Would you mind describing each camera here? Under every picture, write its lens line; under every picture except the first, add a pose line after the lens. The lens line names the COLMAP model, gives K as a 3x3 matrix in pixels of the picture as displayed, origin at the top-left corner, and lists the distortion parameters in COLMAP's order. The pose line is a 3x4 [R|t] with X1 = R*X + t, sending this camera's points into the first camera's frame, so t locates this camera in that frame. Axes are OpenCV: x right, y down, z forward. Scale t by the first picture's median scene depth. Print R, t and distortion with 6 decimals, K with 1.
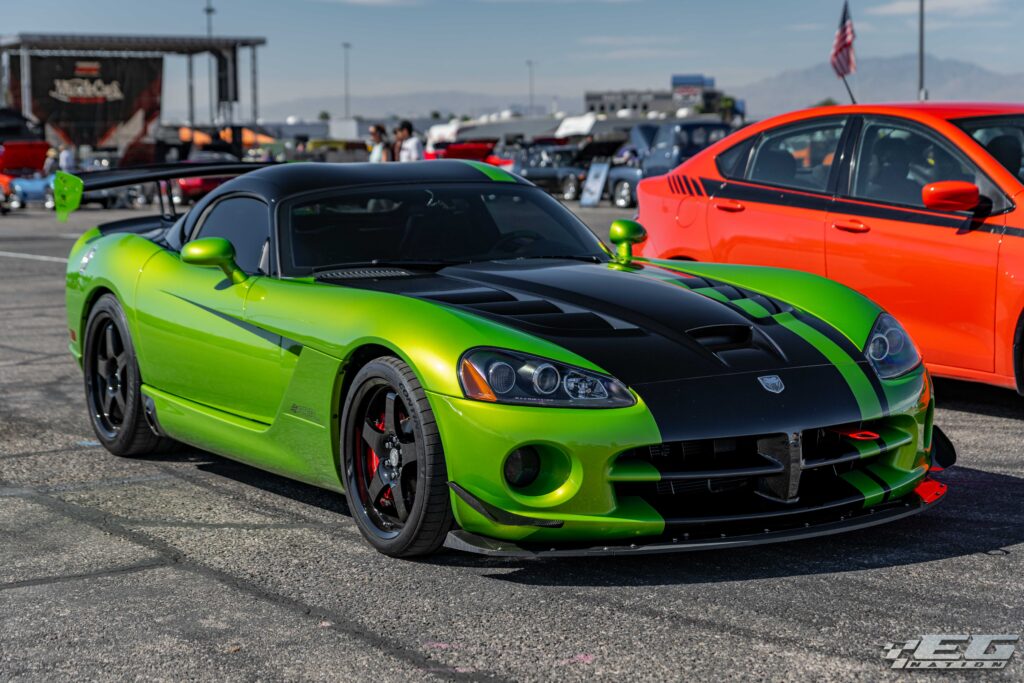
lens RADIAL K [[1885.4, 0, 512.0], [0, 1885.4, 341.5], [0, 0, 1]] dist [-0.233851, -0.024527]
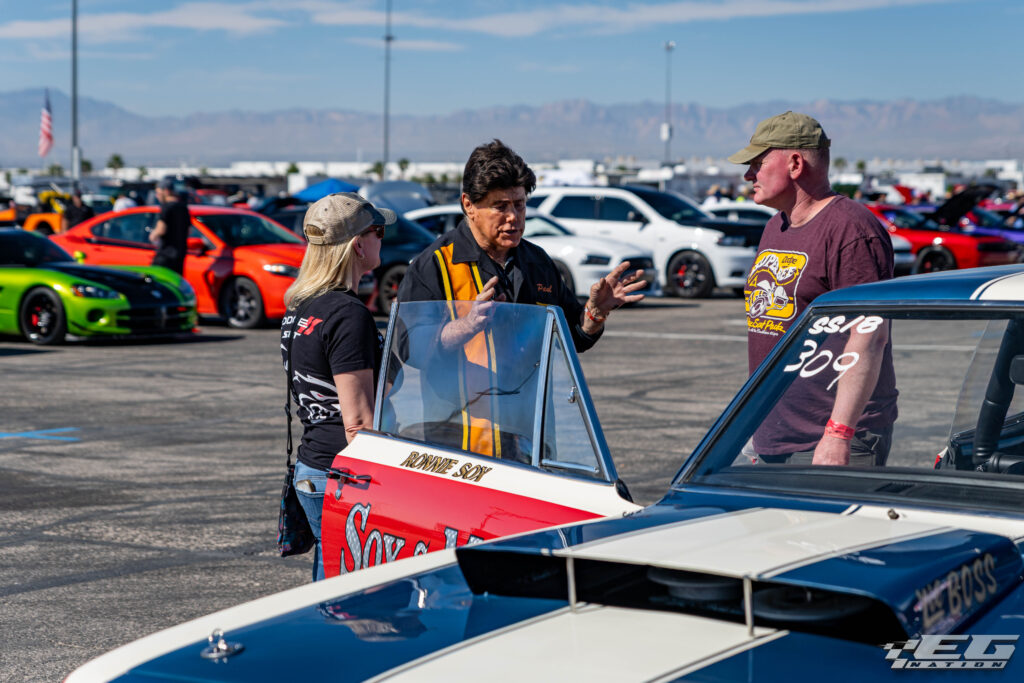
lens RADIAL K [[2305.2, 0, 512.0], [0, 2305.2, 341.5], [0, 0, 1]] dist [0.003401, 0.124300]
pose [[0.914273, -0.003215, 0.405086, -1.013929], [0.020510, 0.999053, -0.038362, 0.292605], [-0.404580, 0.043382, 0.913473, -3.259020]]
